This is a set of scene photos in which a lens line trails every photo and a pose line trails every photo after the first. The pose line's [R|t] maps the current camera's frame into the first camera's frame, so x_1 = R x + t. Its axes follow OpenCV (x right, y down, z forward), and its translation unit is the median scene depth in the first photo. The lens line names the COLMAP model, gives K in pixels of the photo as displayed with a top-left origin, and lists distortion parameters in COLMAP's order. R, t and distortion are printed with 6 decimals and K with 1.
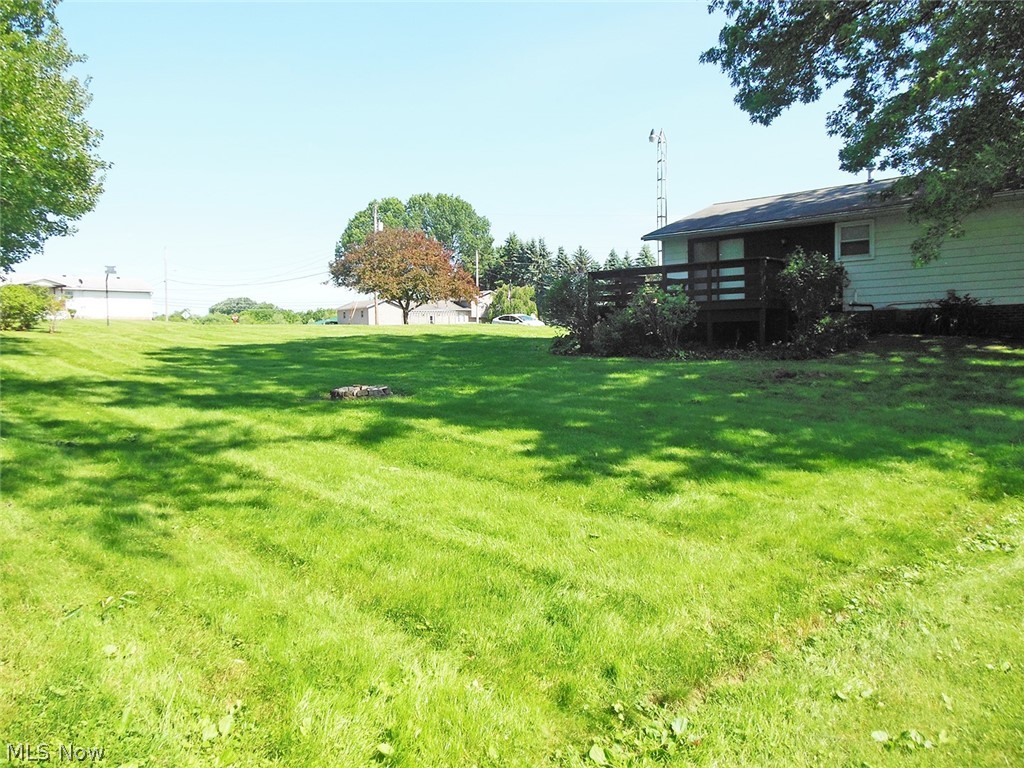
lens RADIAL K [[773.7, 0, 512.0], [0, 773.7, 384.0], [0, 0, 1]] dist [-0.012979, 0.012723]
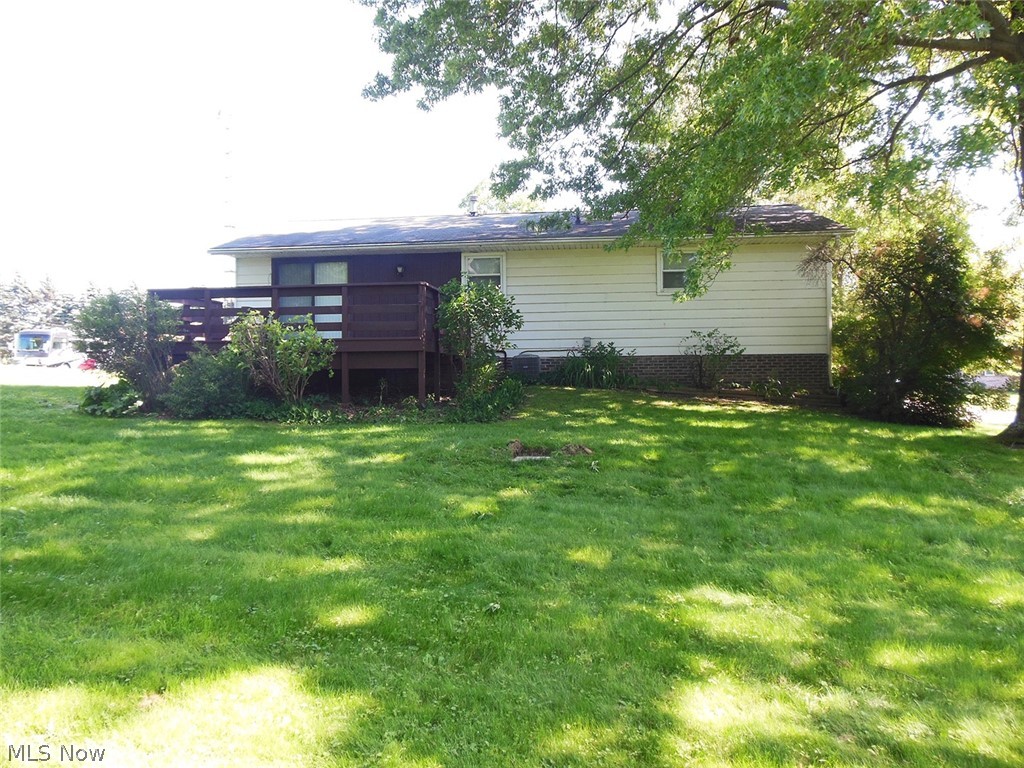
lens RADIAL K [[773.7, 0, 512.0], [0, 773.7, 384.0], [0, 0, 1]] dist [-0.012979, 0.012723]
pose [[0.805797, 0.004612, 0.592174, -0.042183], [0.026615, 0.998677, -0.043994, -0.028679], [-0.591594, 0.051211, 0.804608, 0.315126]]
